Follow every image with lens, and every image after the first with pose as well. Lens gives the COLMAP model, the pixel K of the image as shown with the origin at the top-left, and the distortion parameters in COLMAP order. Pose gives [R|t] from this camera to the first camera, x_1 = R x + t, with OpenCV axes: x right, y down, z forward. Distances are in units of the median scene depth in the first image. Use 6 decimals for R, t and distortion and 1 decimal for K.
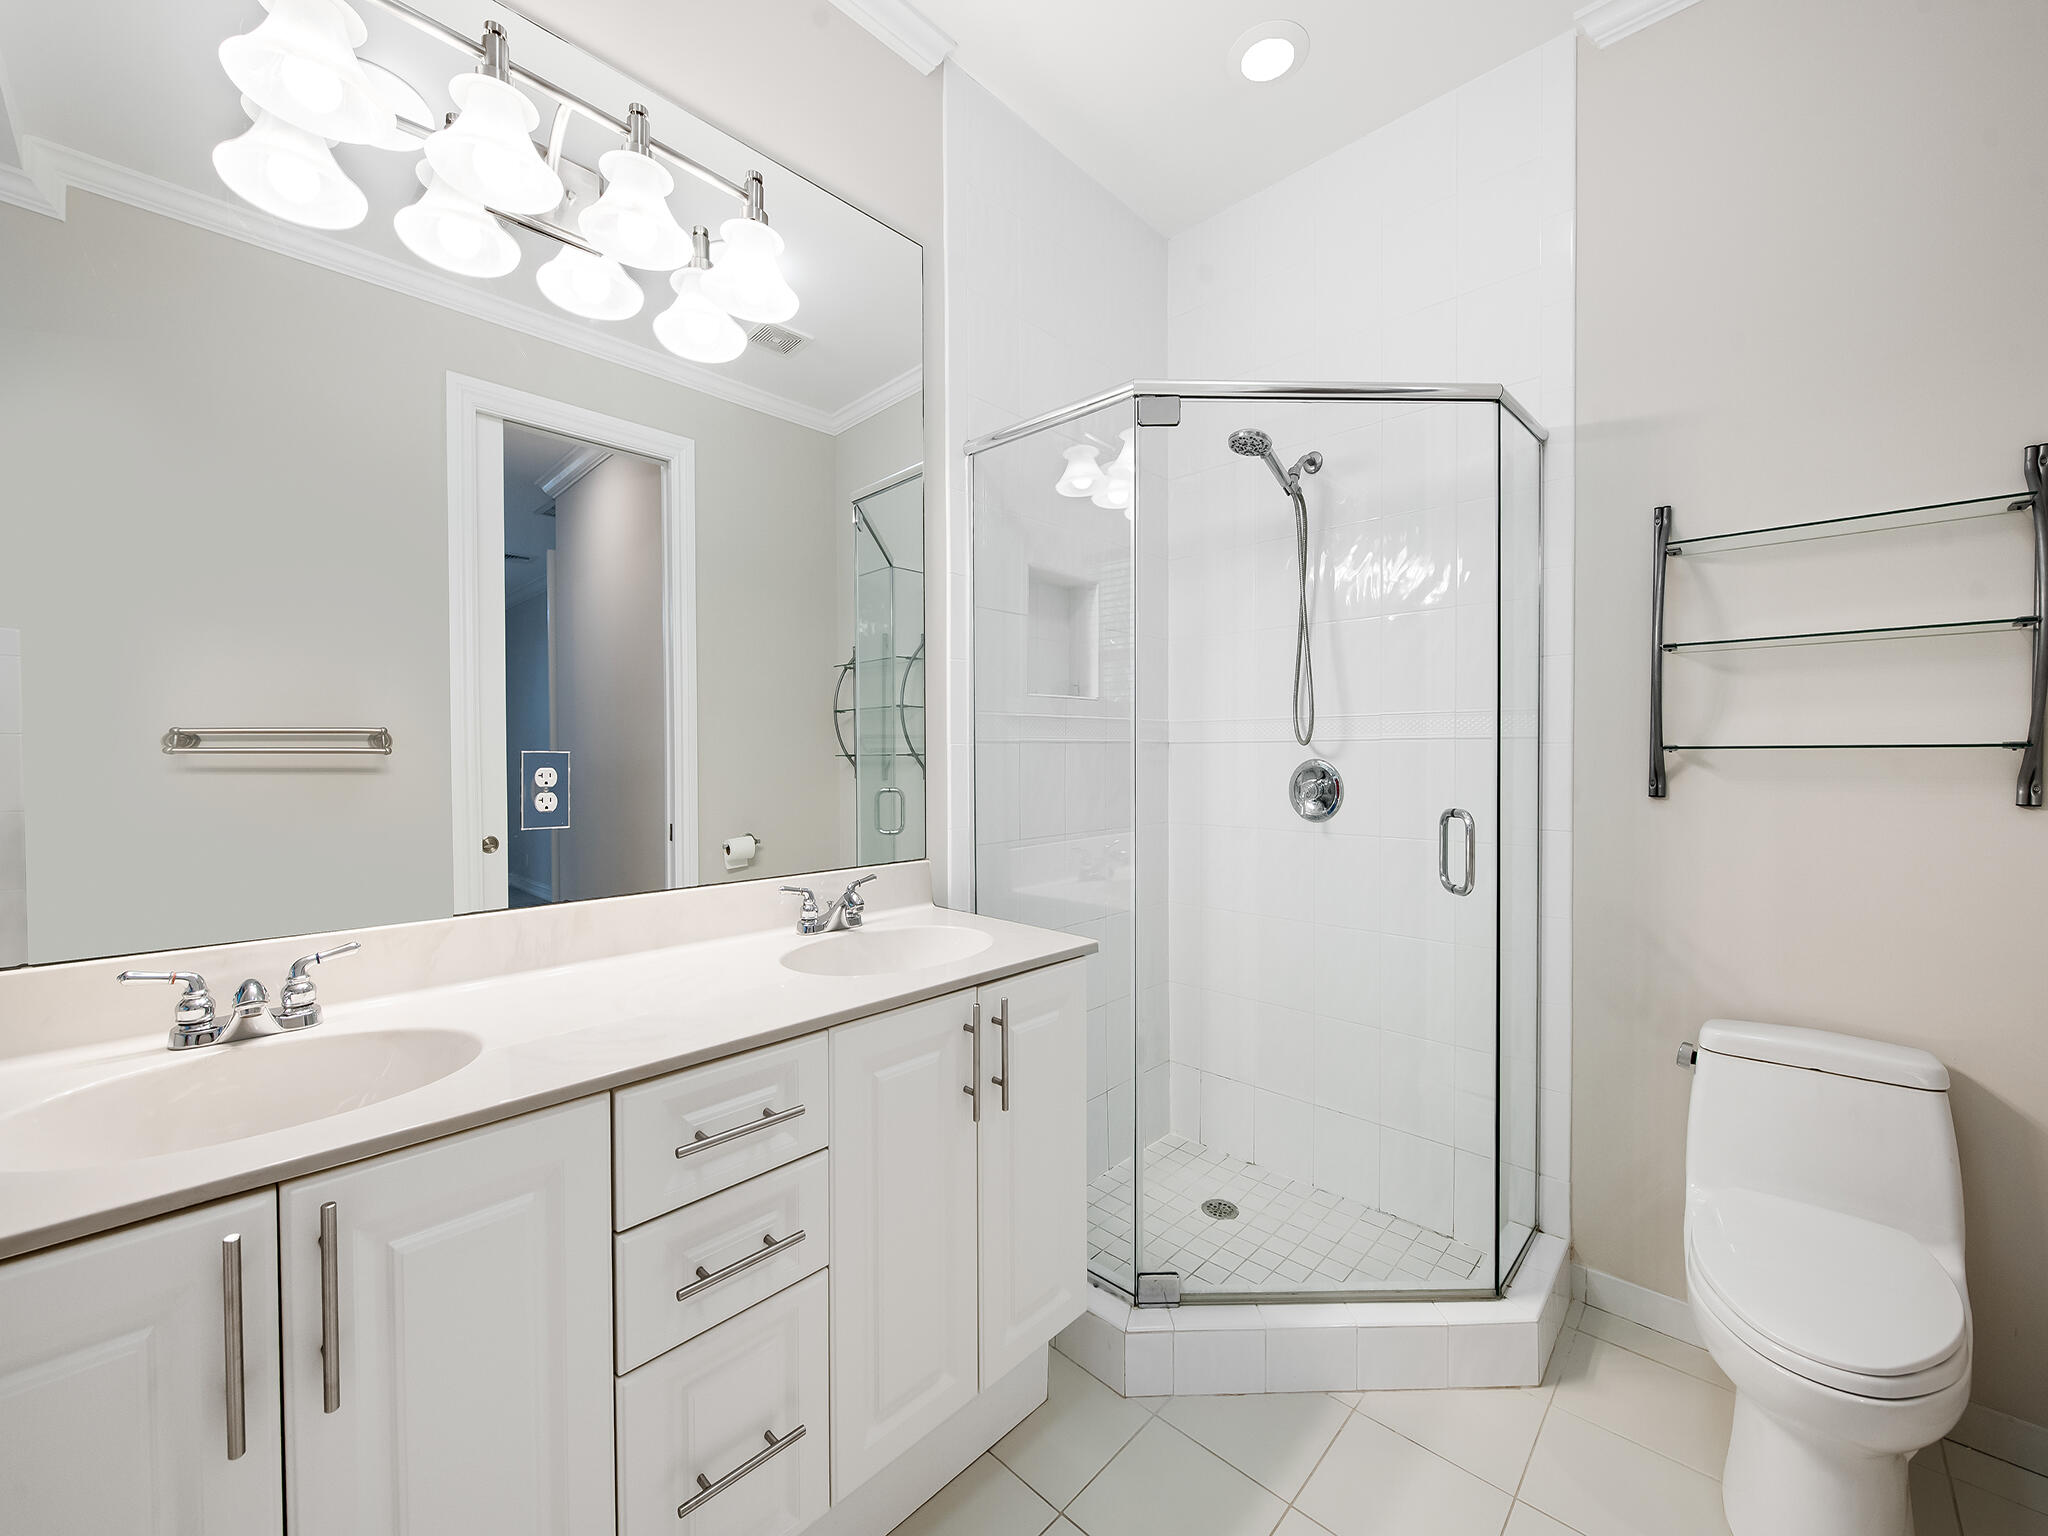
lens RADIAL K [[810.5, 0, 1020.3], [0, 810.5, 763.8], [0, 0, 1]] dist [0.001764, -0.002064]
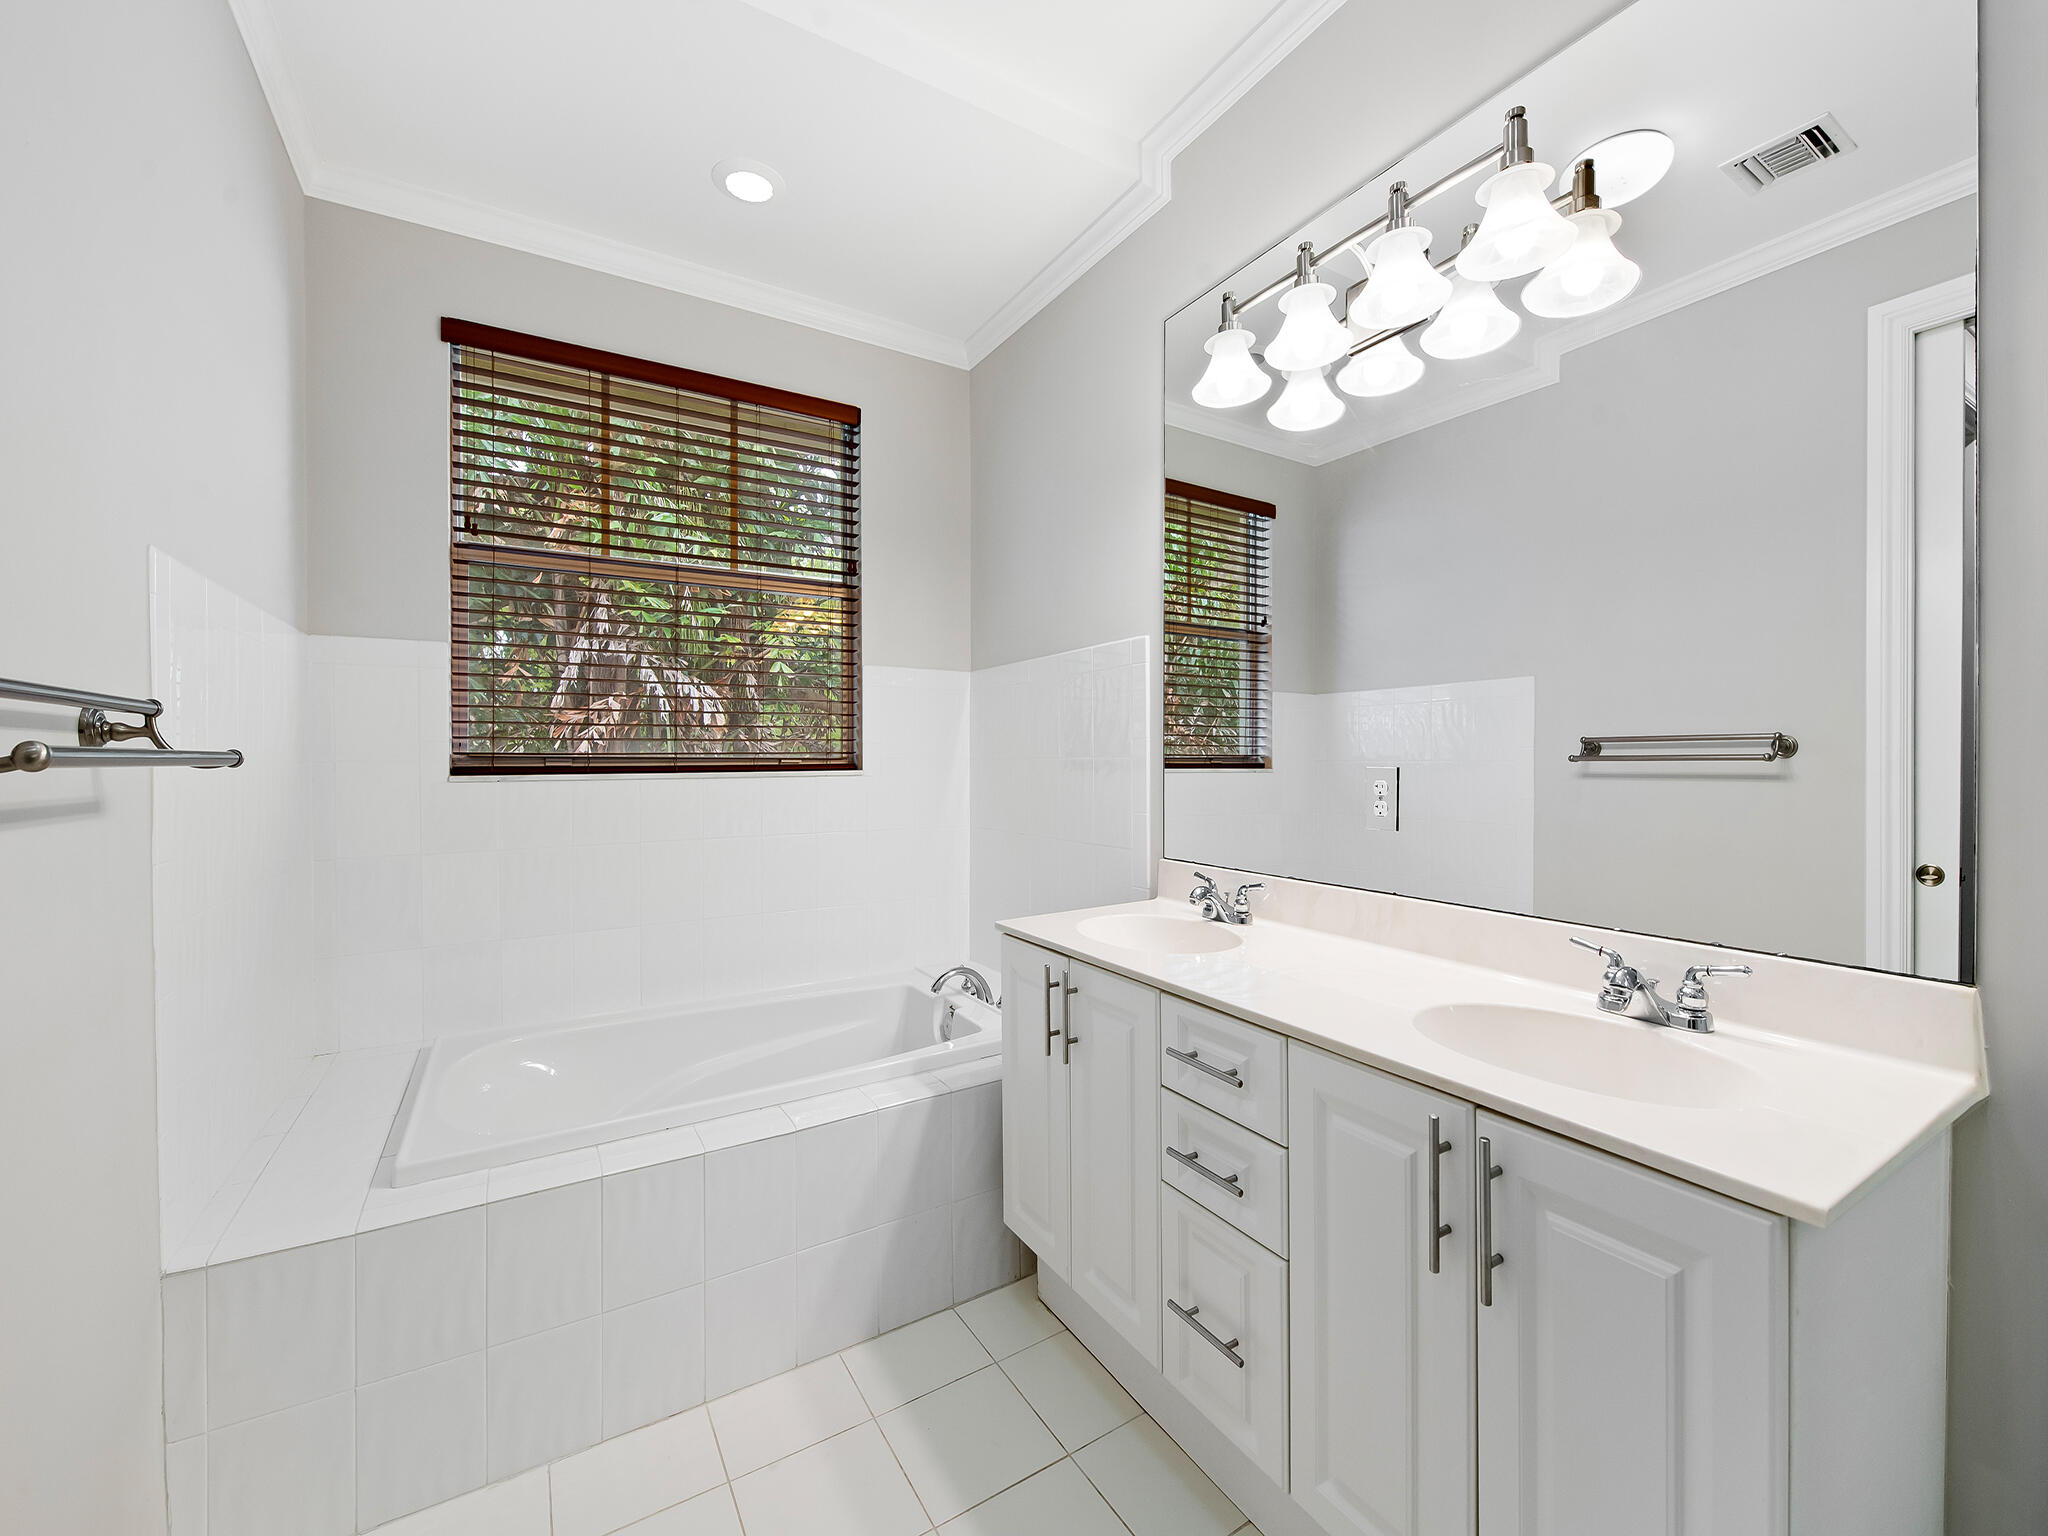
lens RADIAL K [[827.6, 0, 1021.9], [0, 827.6, 764.0], [0, 0, 1]] dist [0.002247, -0.002830]
pose [[-0.240652, 0.013098, -0.970523, 0.770140], [-0.004038, 0.999887, 0.014496, -0.037372], [0.970603, 0.007408, -0.240572, 0.794704]]
